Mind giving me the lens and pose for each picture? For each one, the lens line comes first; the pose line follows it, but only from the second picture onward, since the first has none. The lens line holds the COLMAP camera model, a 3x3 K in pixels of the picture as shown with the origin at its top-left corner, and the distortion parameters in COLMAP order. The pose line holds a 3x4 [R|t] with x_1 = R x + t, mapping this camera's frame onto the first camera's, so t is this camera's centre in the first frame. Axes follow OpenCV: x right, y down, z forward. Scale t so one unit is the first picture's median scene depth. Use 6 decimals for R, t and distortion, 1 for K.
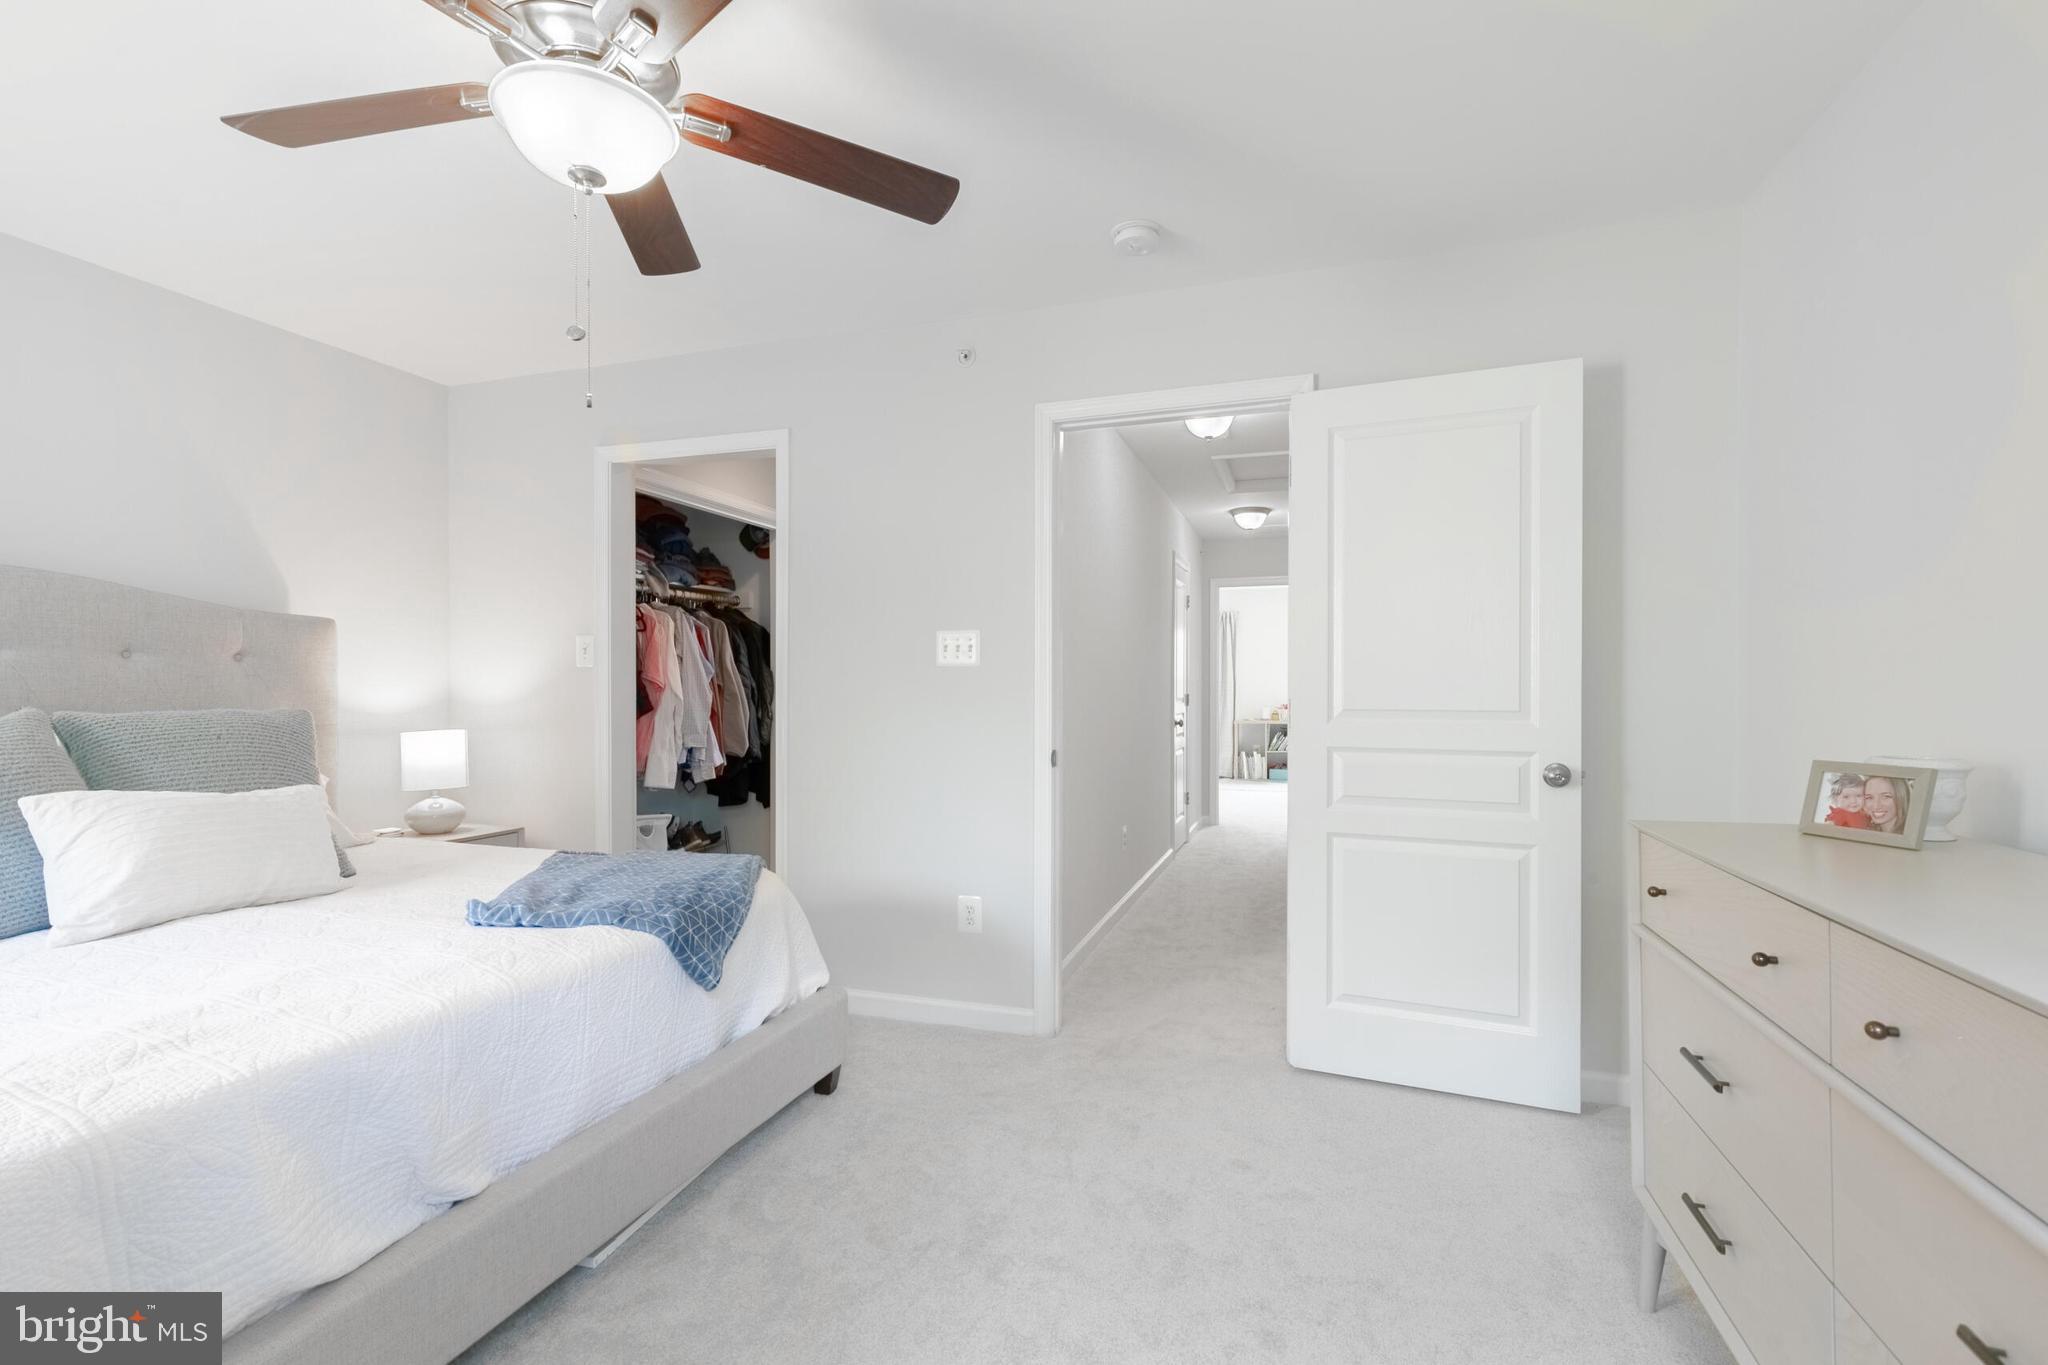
lens RADIAL K [[922.8, 0, 1011.0], [0, 922.8, 684.3], [0, 0, 1]] dist [0.013315, -0.003208]
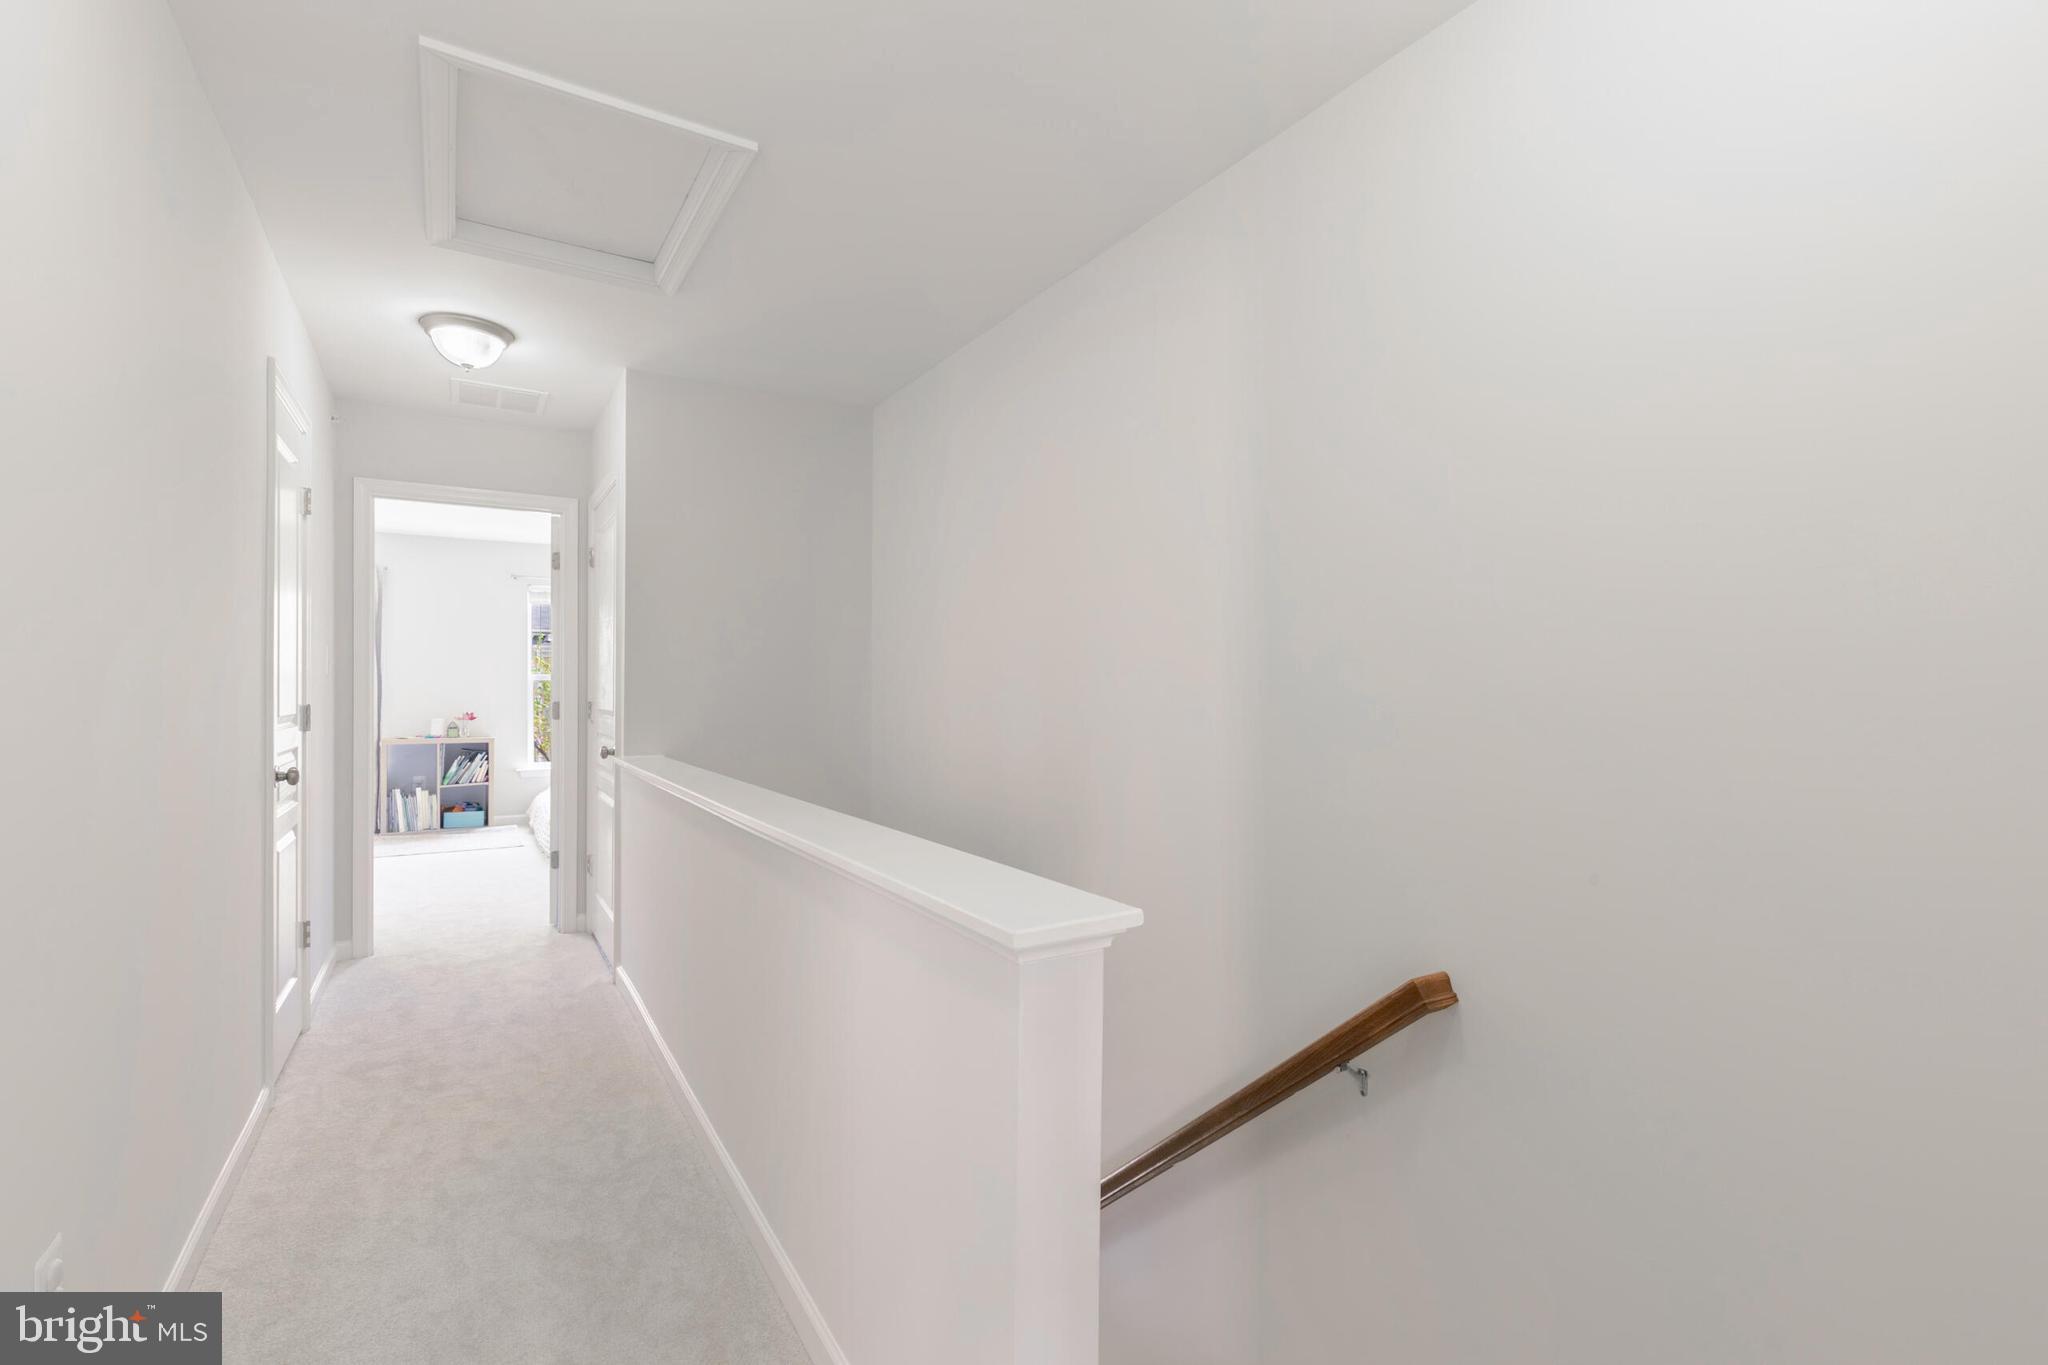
lens RADIAL K [[922.8, 0, 1014.9], [0, 922.8, 683.2], [0, 0, 1]] dist [0.013315, -0.003208]
pose [[0.647768, -0.001192, 0.761837, 0.060682], [-0.000074, 0.999999, 0.001627, -0.001045], [-0.761838, -0.001110, 0.647767, 0.387050]]
